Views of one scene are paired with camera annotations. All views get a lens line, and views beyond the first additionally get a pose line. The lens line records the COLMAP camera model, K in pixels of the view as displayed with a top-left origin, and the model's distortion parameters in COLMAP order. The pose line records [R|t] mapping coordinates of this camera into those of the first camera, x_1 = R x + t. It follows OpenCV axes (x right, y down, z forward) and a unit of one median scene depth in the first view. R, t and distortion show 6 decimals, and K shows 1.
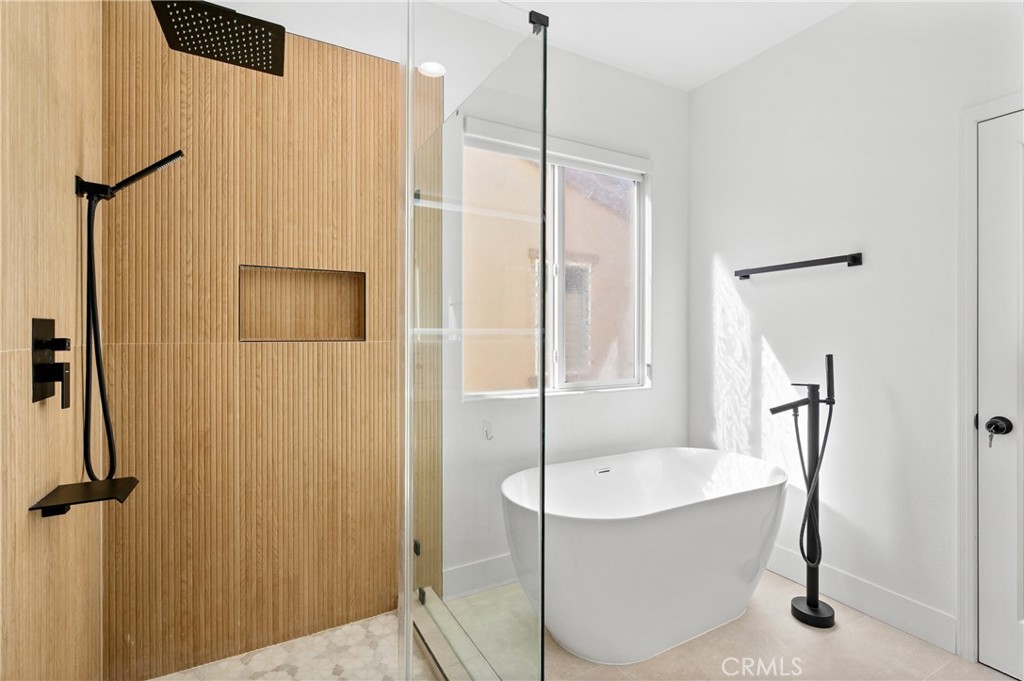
lens RADIAL K [[473.5, 0, 514.9], [0, 473.5, 335.8], [0, 0, 1]] dist [-0.003408, 0.001058]
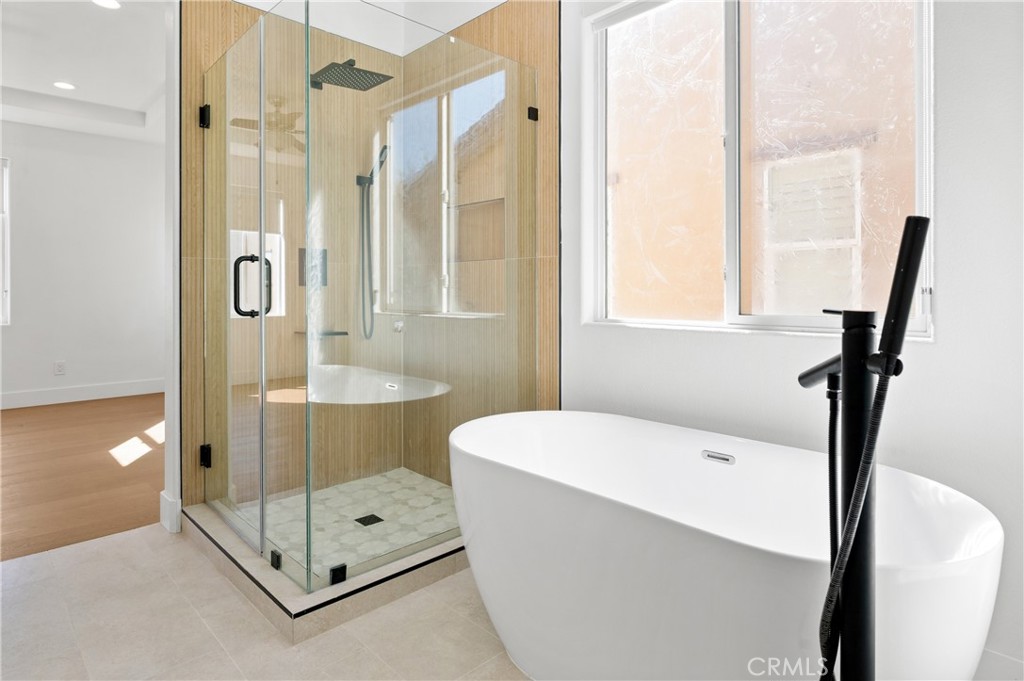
lens RADIAL K [[565.8, 0, 520.8], [0, 565.8, 290.1], [0, 0, 1]] dist [0.006810, -0.001935]
pose [[0.269944, -0.005072, -0.962863, 1.074867], [0.002803, 0.999986, -0.004482, 0.099305], [0.962872, -0.001489, 0.269955, 0.738171]]
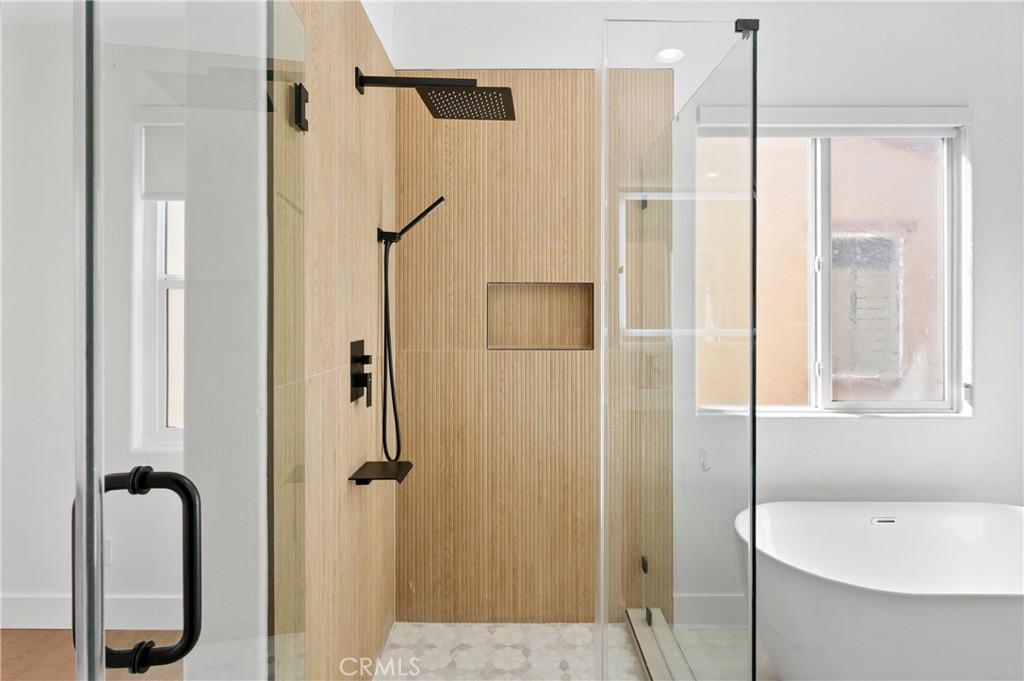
lens RADIAL K [[507.2, 0, 515.9], [0, 507.2, 319.0], [0, 0, 1]] dist [-0.001092, 0.000445]
pose [[0.873270, -0.003759, -0.487222, 0.076281], [0.000831, 0.999980, -0.006226, -0.052814], [0.487236, 0.005032, 0.873256, -0.040793]]
